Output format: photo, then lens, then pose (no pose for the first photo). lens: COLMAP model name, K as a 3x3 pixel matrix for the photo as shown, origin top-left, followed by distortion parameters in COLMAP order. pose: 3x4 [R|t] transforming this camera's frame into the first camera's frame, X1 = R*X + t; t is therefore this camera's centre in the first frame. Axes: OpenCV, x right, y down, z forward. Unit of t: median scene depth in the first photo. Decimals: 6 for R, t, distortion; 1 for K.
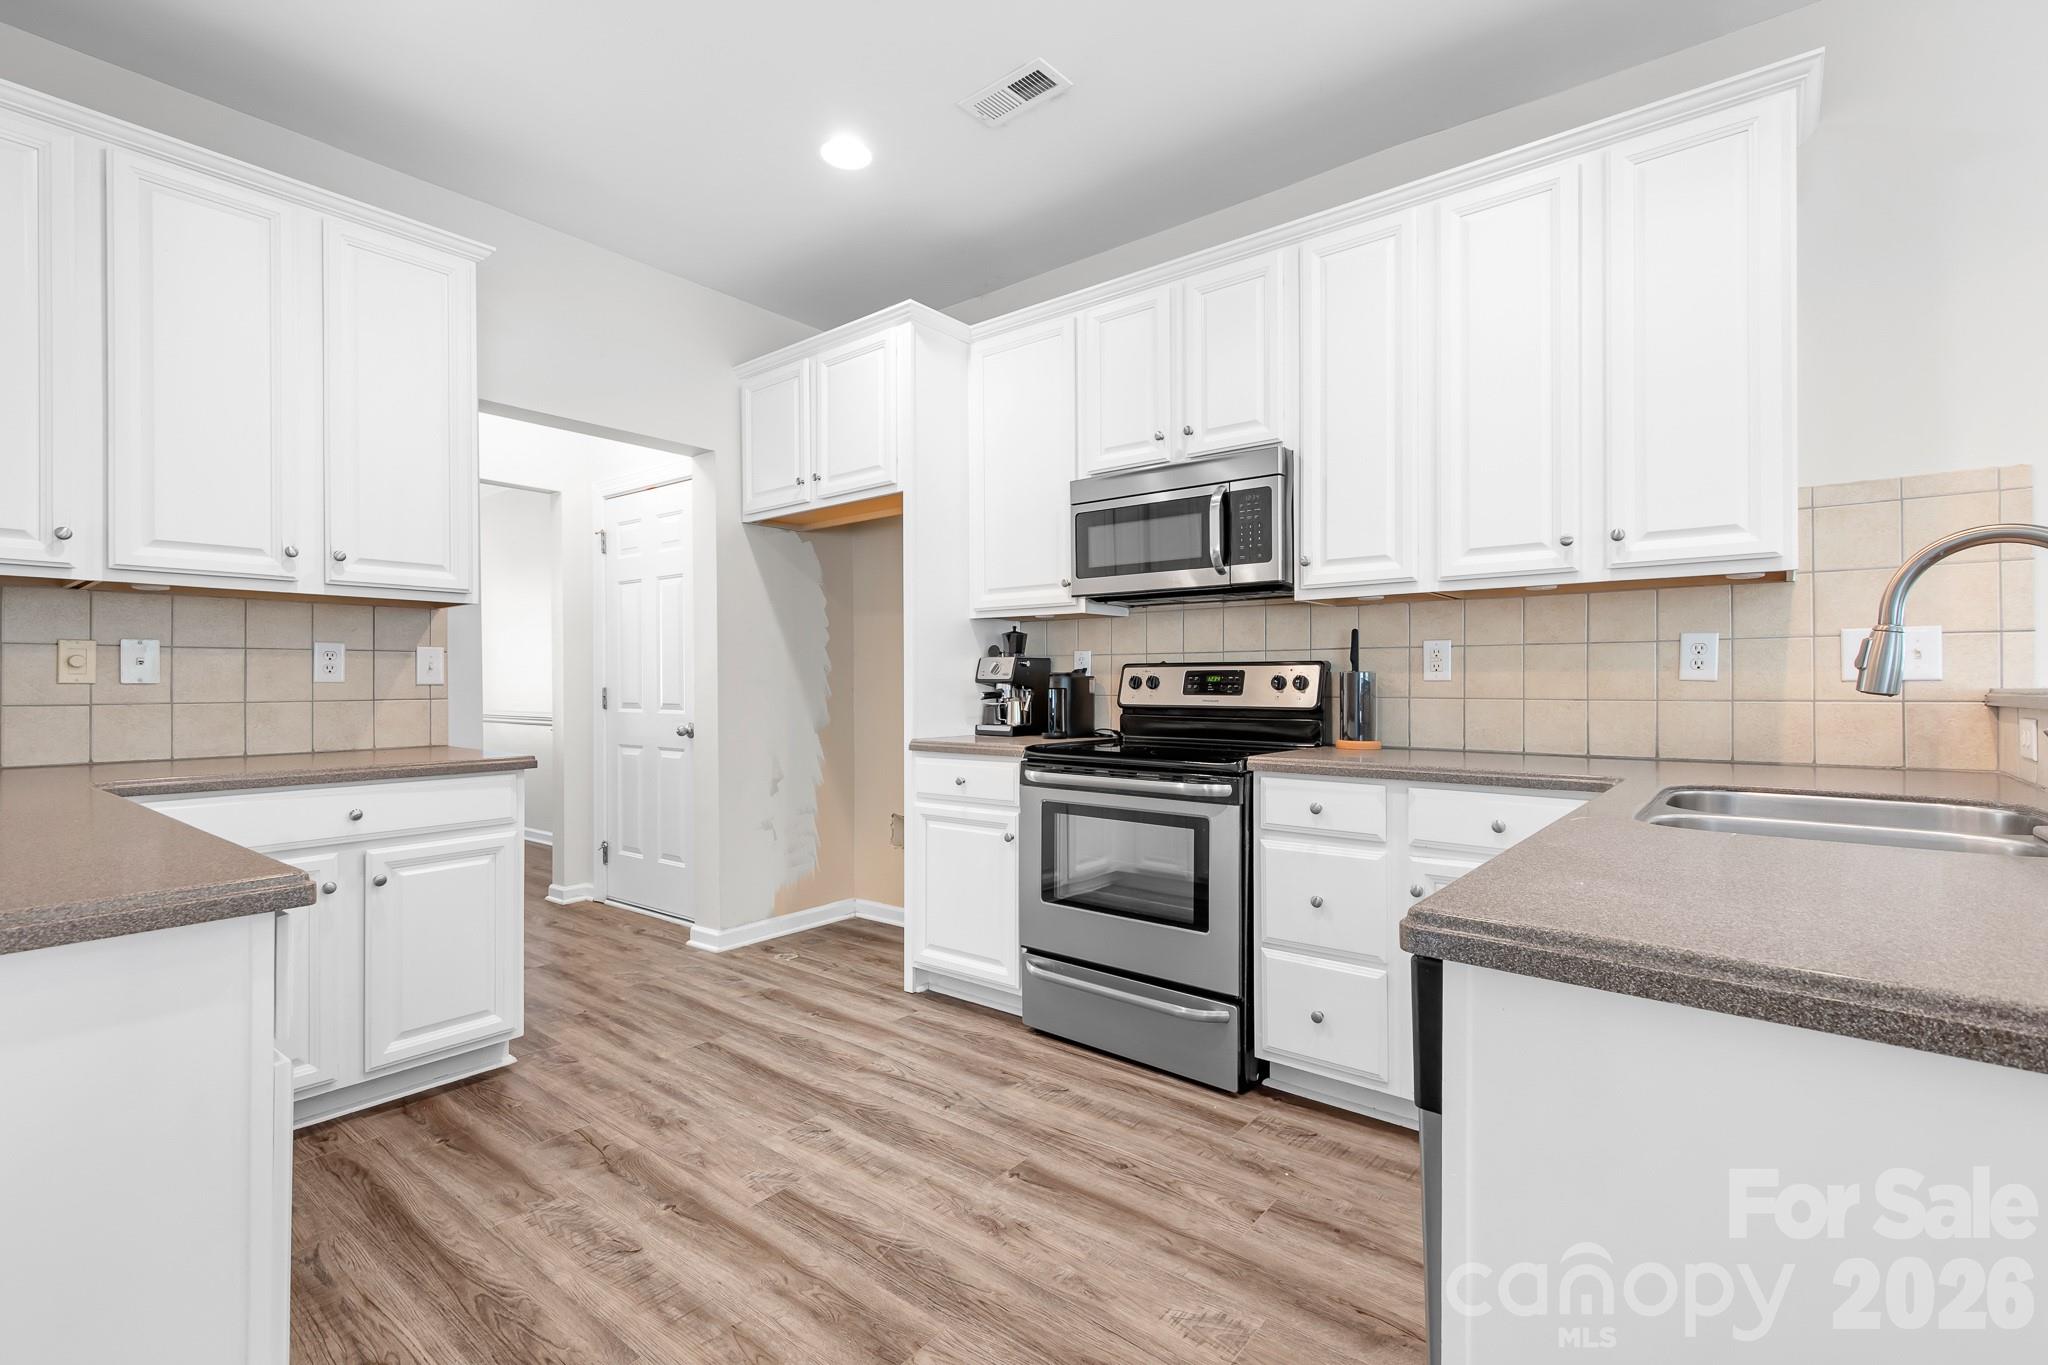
lens RADIAL K [[917.2, 0, 1029.0], [0, 917.2, 675.7], [0, 0, 1]] dist [0.017293, -0.001750]
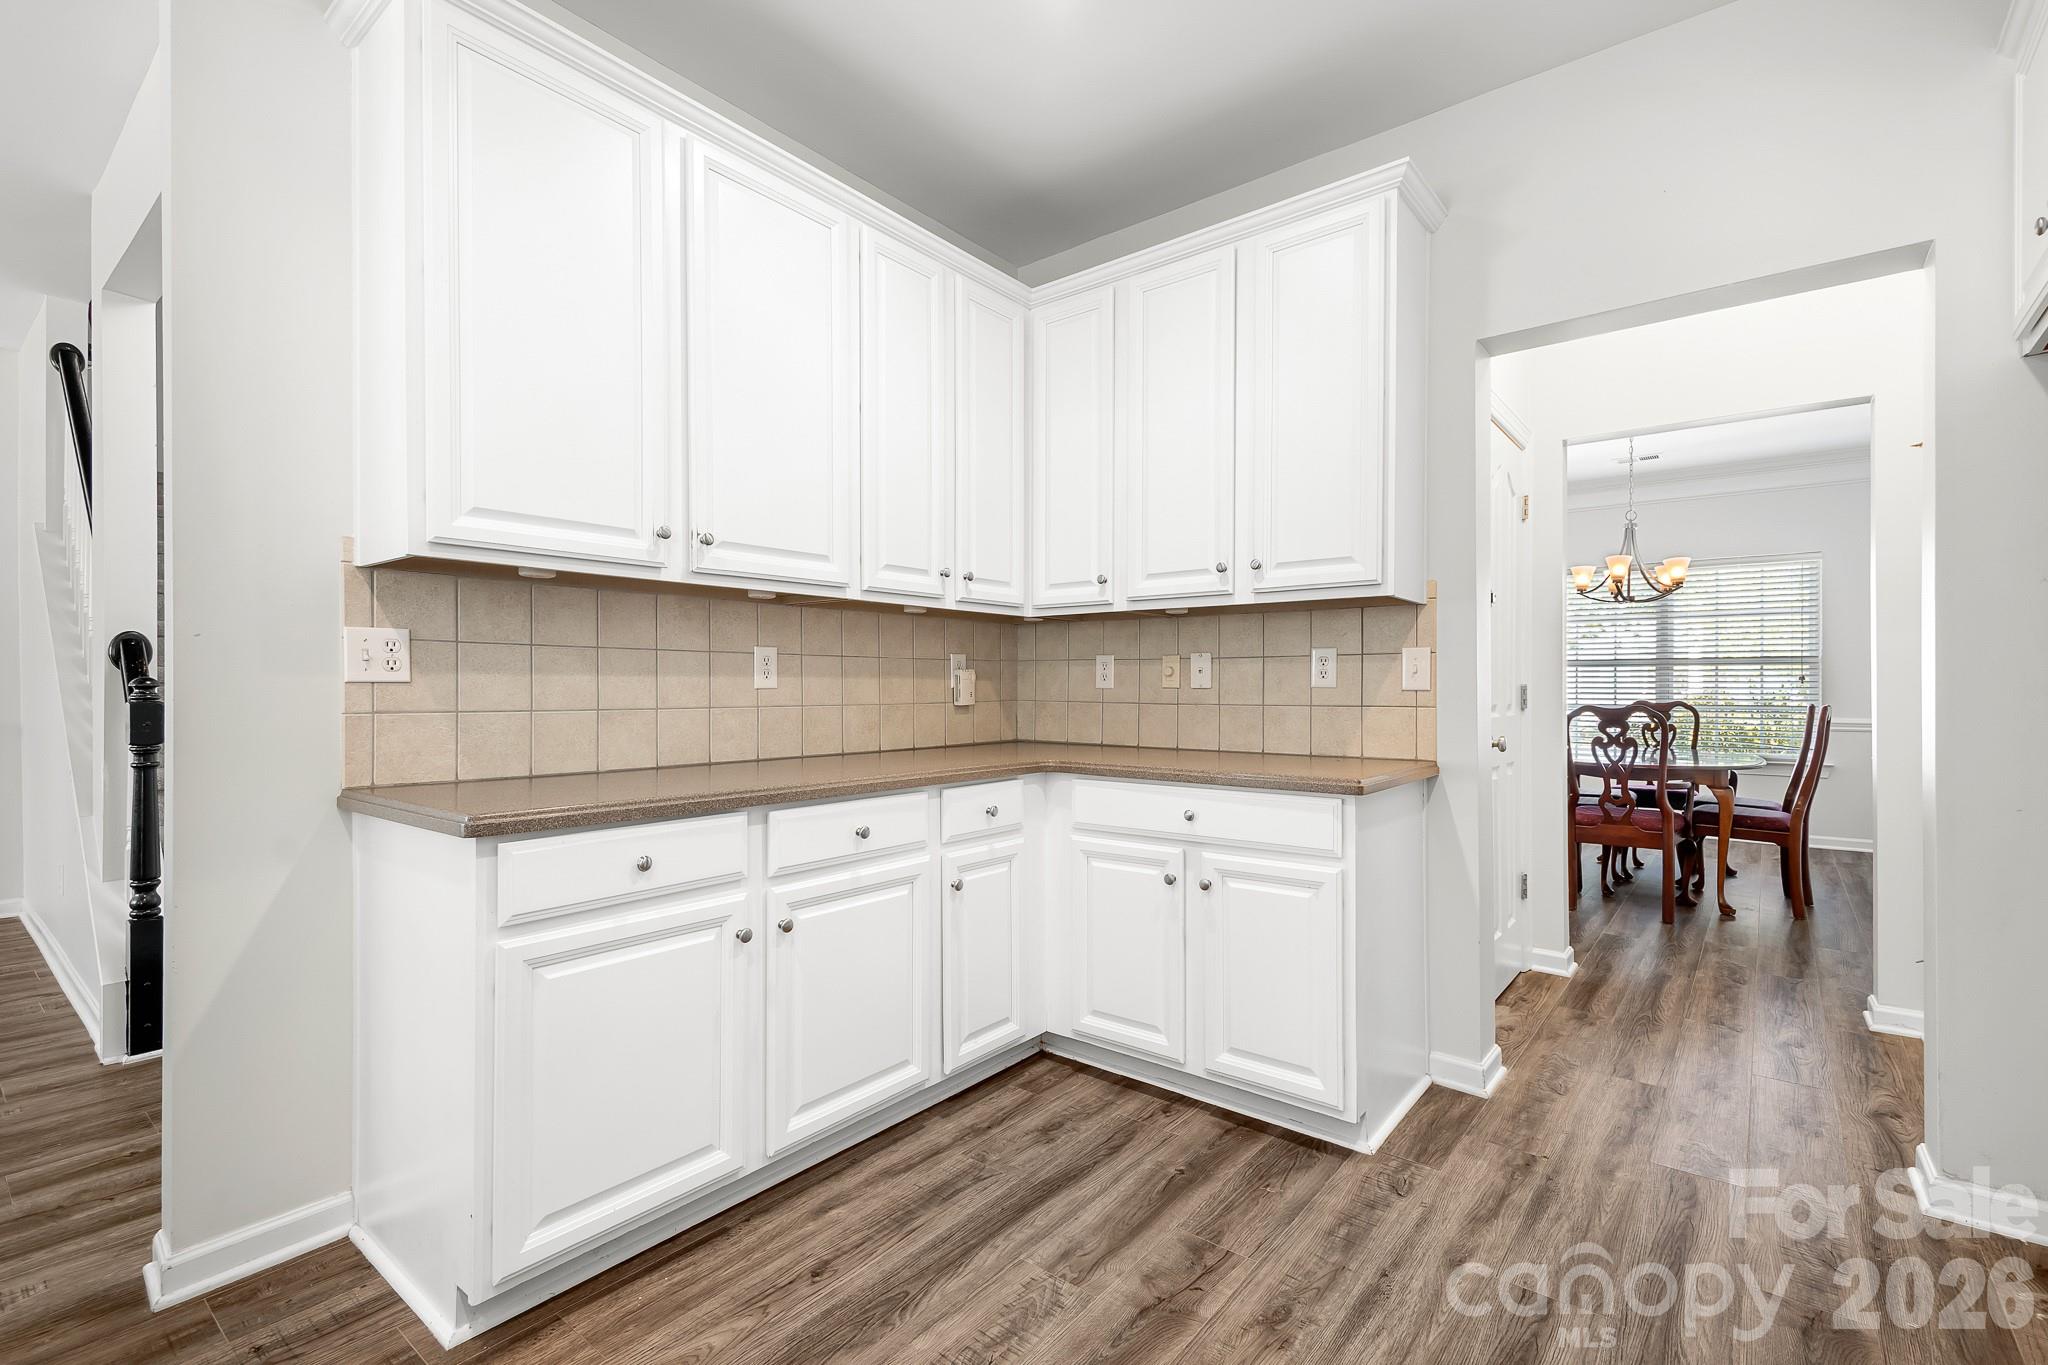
lens RADIAL K [[917.2, 0, 1041.5], [0, 917.2, 690.9], [0, 0, 1]] dist [0.017293, -0.001750]
pose [[0.000658, 0.002215, -0.999997, 0.261174], [0.002783, 0.999994, 0.002217, 0.007846], [0.999996, -0.002785, 0.000652, 0.731543]]
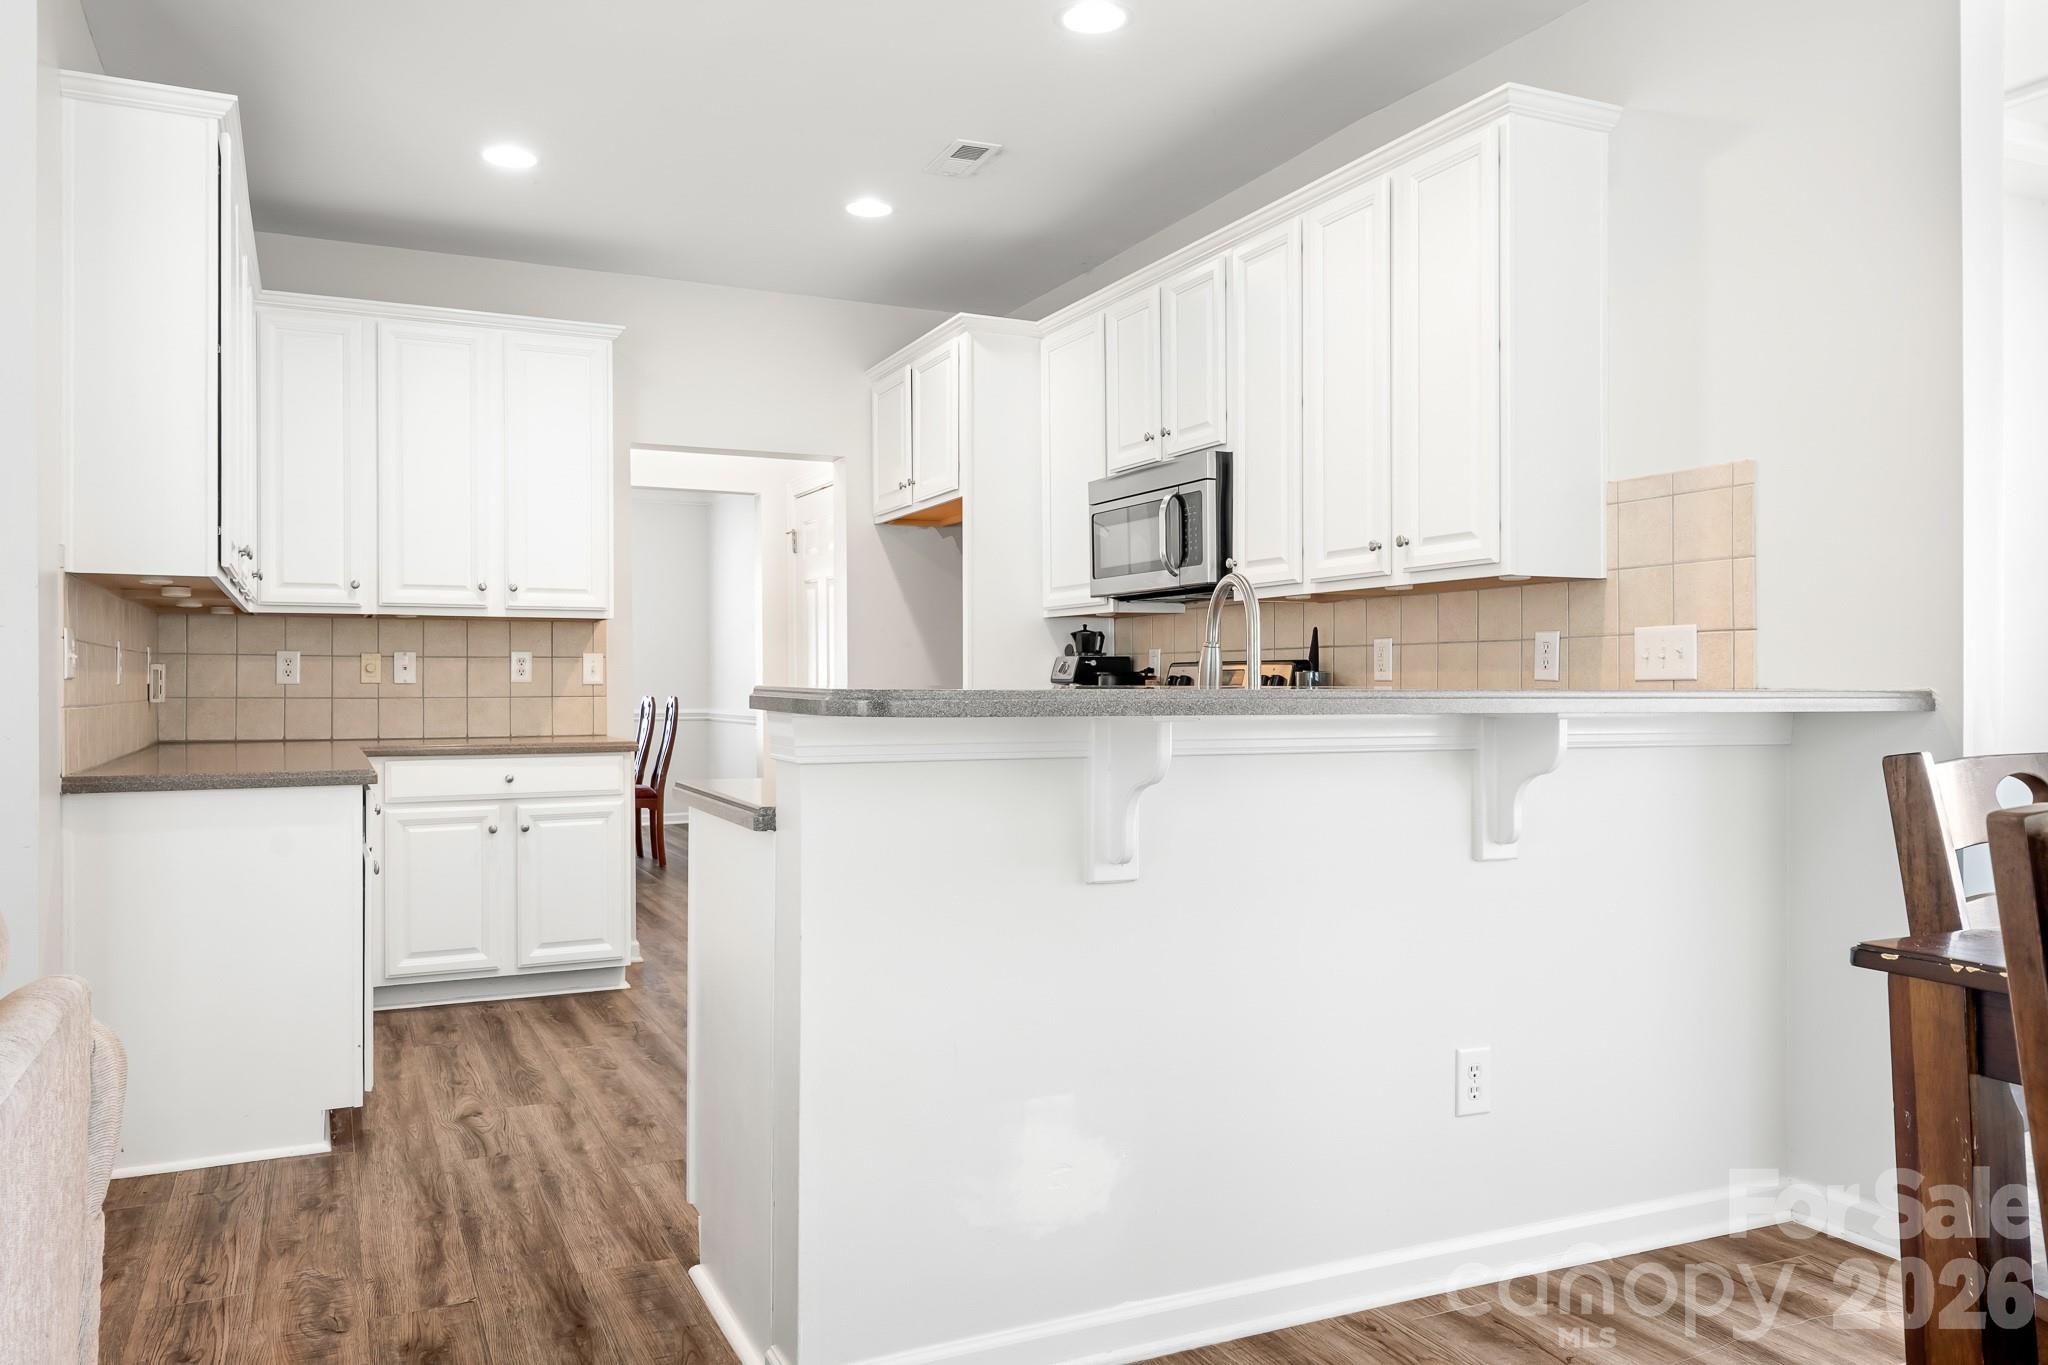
lens RADIAL K [[1489.5, 0, 1037.6], [0, 1489.5, 673.4], [0, 0, 1]] dist [0.047097, 0.000607]
pose [[0.897872, -0.002705, -0.440249, 0.846179], [0.003186, 0.999995, 0.000354, -0.004256], [0.440246, -0.001721, 0.897876, -0.579719]]
